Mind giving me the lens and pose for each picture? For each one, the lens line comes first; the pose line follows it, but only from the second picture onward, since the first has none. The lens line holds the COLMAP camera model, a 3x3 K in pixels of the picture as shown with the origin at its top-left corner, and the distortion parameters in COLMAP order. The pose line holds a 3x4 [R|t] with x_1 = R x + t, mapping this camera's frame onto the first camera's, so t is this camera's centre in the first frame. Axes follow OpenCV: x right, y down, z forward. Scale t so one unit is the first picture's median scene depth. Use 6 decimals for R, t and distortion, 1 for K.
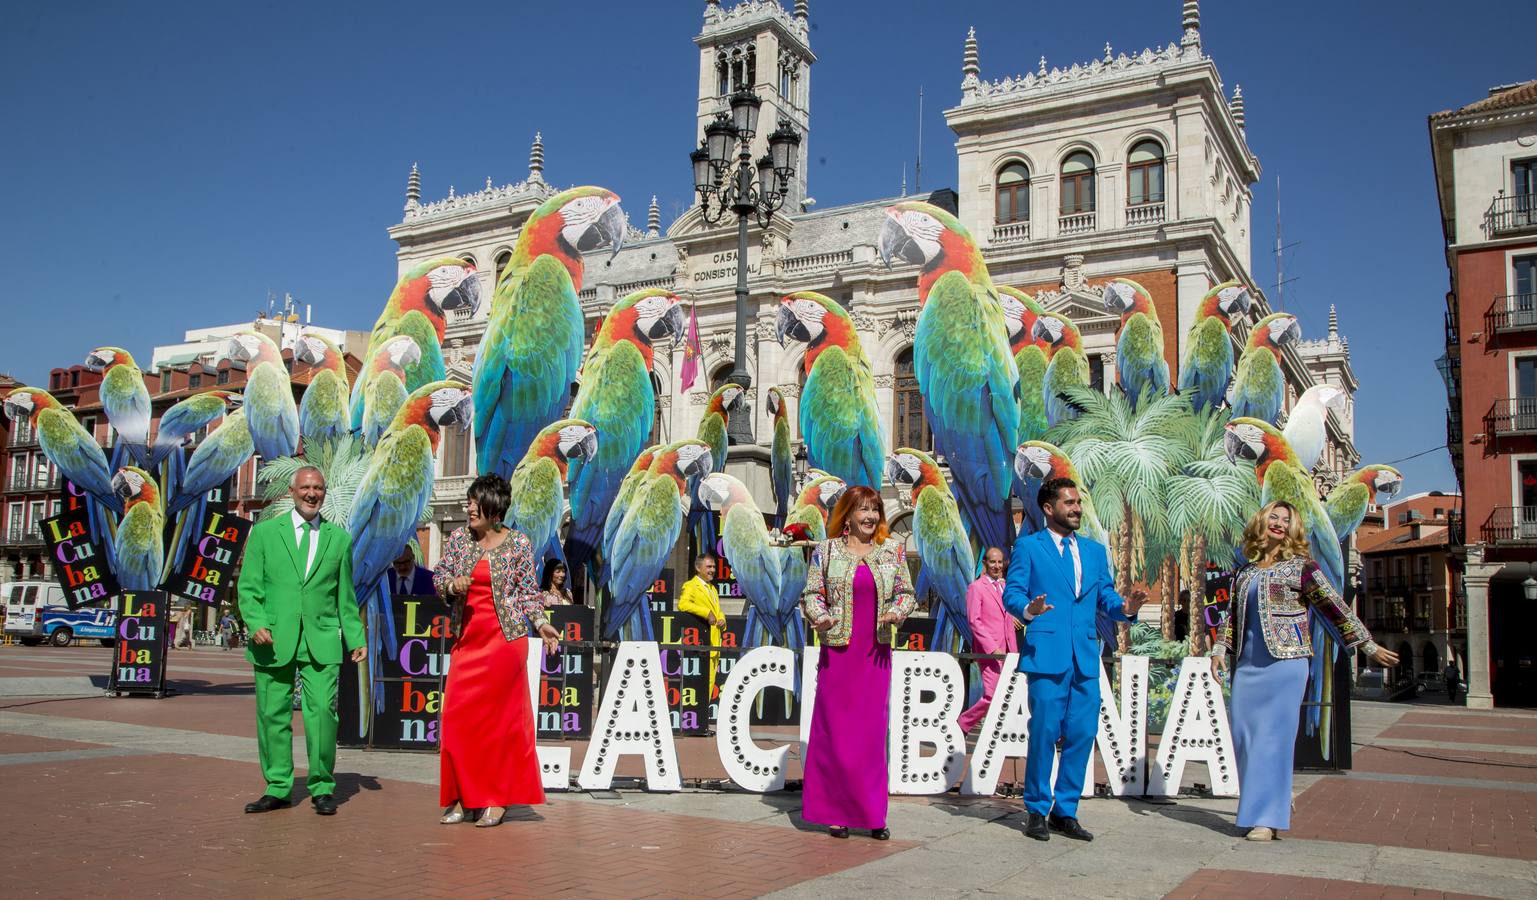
lens RADIAL K [[1430.3, 0, 736.0], [0, 1430.3, 504.4], [0, 0, 1]] dist [-0.084819, 0.127476]
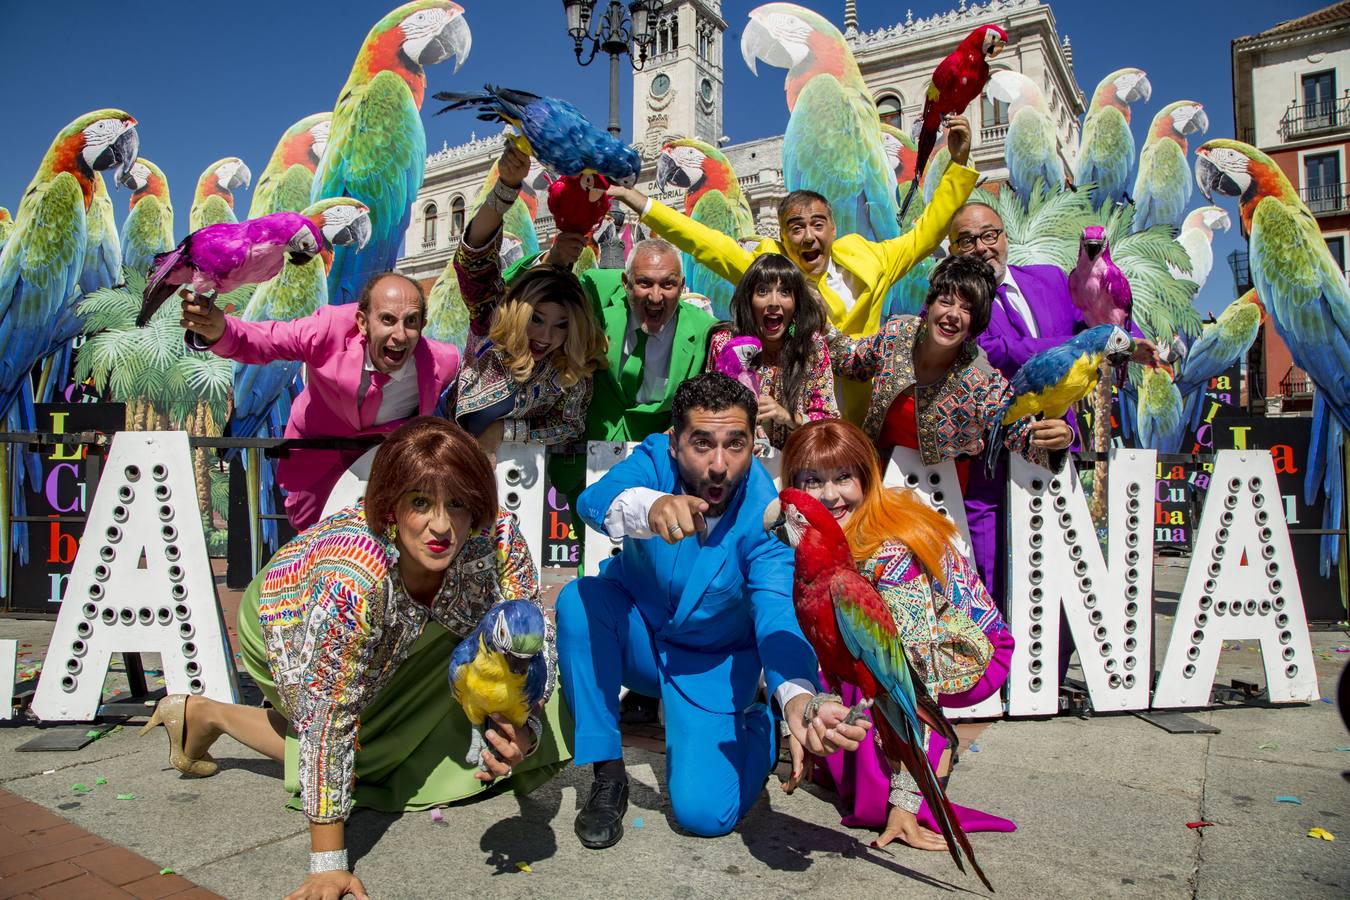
lens RADIAL K [[938.3, 0, 673.1], [0, 938.3, 453.2], [0, 0, 1]] dist [-0.127602, 0.070792]
pose [[0.998955, -0.021071, -0.040547, 0.073879], [0.022930, 0.998681, 0.045941, 0.052883], [0.039525, -0.046823, 0.998121, 0.388482]]
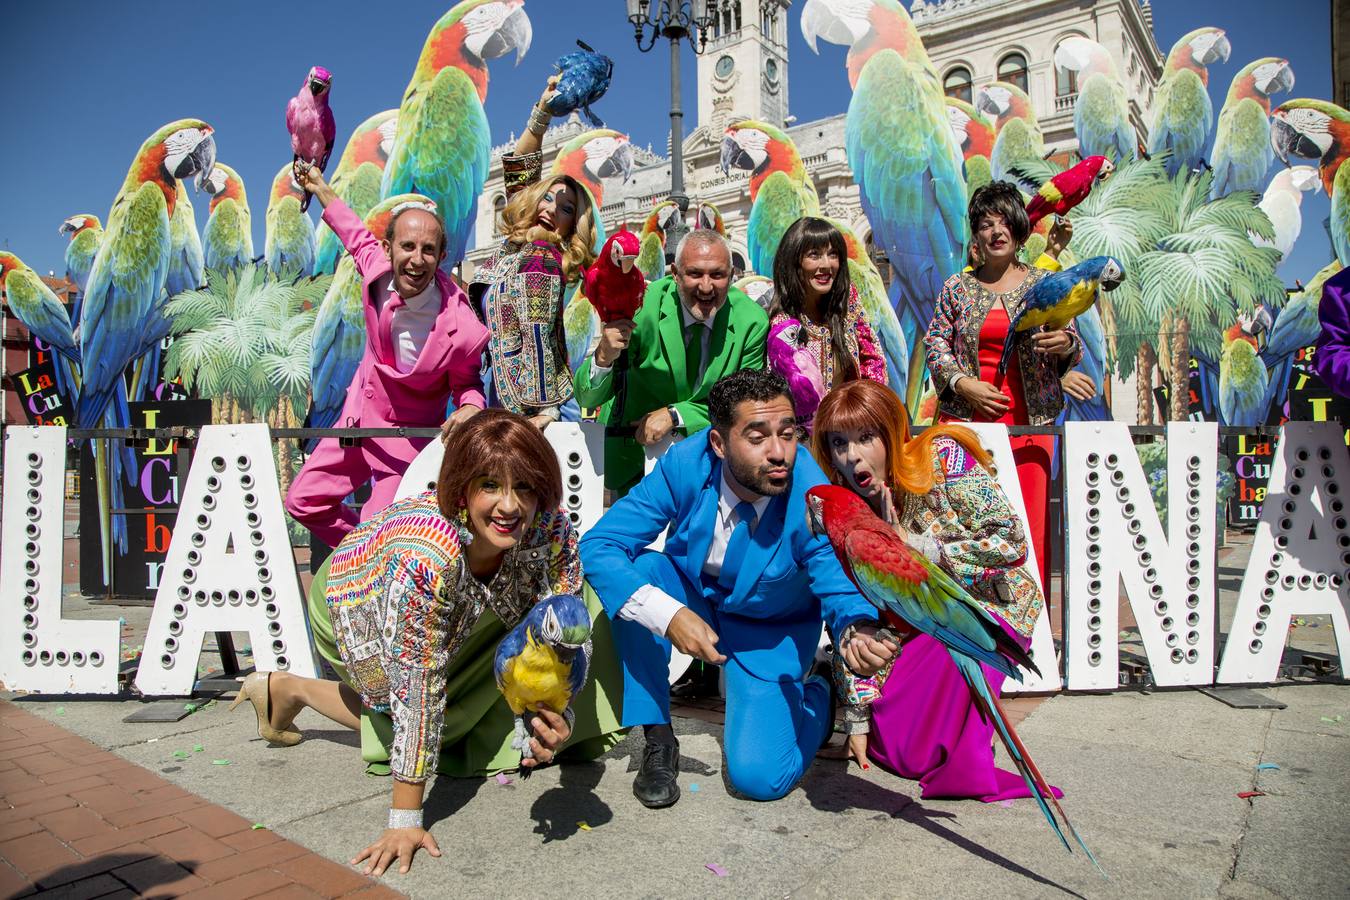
lens RADIAL K [[941.3, 0, 670.8], [0, 941.3, 465.2], [0, 0, 1]] dist [-0.134502, 0.080722]
pose [[0.991720, -0.037487, -0.122825, 0.077857], [0.046458, 0.996393, 0.071008, 0.053577], [0.119720, -0.076127, 0.989885, 0.383171]]
